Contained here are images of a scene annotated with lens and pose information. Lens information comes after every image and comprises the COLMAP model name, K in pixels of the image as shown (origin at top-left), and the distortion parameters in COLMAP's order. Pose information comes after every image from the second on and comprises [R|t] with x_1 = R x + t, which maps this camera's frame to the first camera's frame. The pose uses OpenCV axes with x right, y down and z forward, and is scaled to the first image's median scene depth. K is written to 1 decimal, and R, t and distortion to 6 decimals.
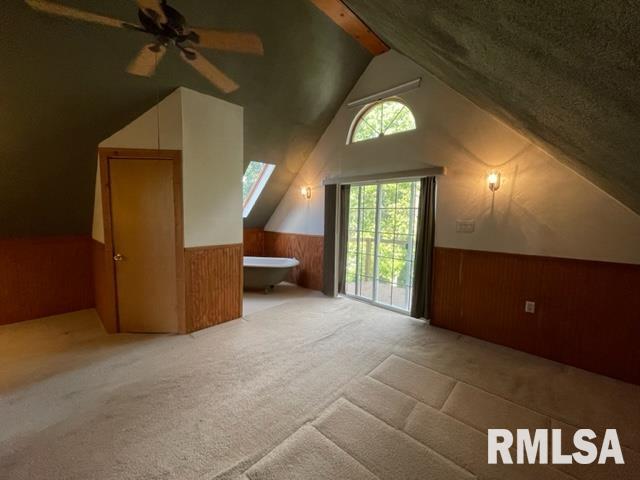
lens RADIAL K [[258.7, 0, 317.9], [0, 258.7, 240.7], [0, 0, 1]] dist [0.000300, 0.000079]
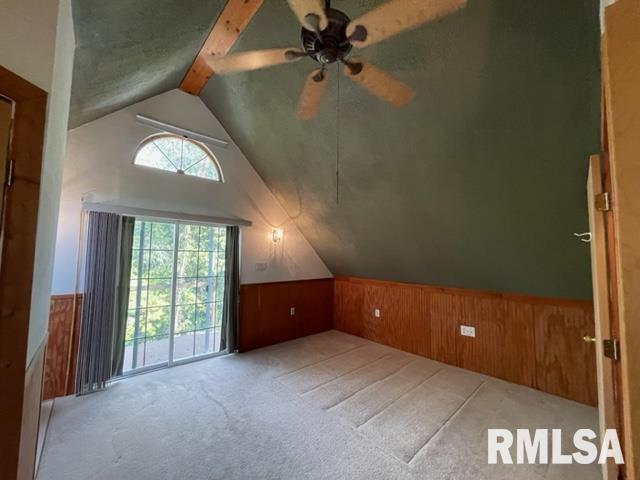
lens RADIAL K [[258.7, 0, 317.9], [0, 258.7, 240.7], [0, 0, 1]] dist [0.000300, 0.000079]
pose [[0.089479, 0.047404, 0.994860, -0.694882], [0.087798, 0.994603, -0.055289, -0.077607], [-0.992111, 0.092294, 0.084834, 0.509901]]
